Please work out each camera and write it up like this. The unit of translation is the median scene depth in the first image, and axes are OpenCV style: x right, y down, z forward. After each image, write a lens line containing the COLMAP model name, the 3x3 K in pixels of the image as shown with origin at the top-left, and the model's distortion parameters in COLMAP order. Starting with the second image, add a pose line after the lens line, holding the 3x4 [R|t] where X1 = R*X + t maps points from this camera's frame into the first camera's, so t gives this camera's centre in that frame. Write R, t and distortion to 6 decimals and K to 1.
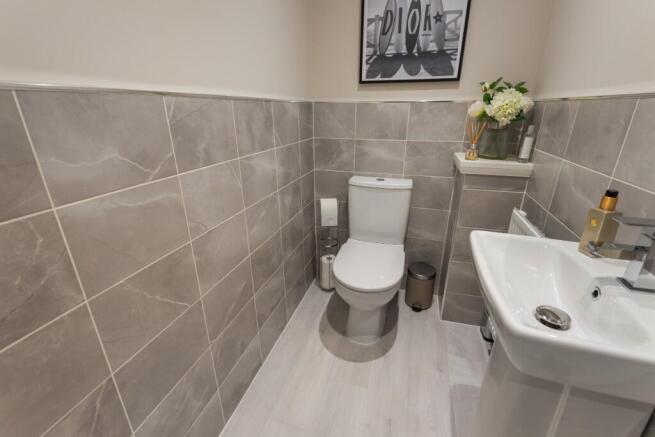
lens RADIAL K [[288.3, 0, 344.1], [0, 288.3, 215.9], [0, 0, 1]] dist [0.021587, -0.013215]
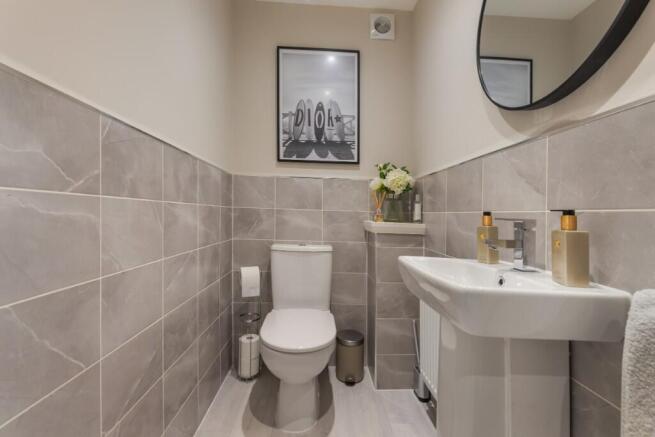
lens RADIAL K [[288.3, 0, 344.1], [0, 288.3, 215.9], [0, 0, 1]] dist [0.021587, -0.013215]
pose [[0.944454, -0.011667, 0.328435, -0.076540], [0.124390, 0.937710, -0.324388, 0.142670], [-0.304192, 0.347224, 0.887075, 0.000890]]
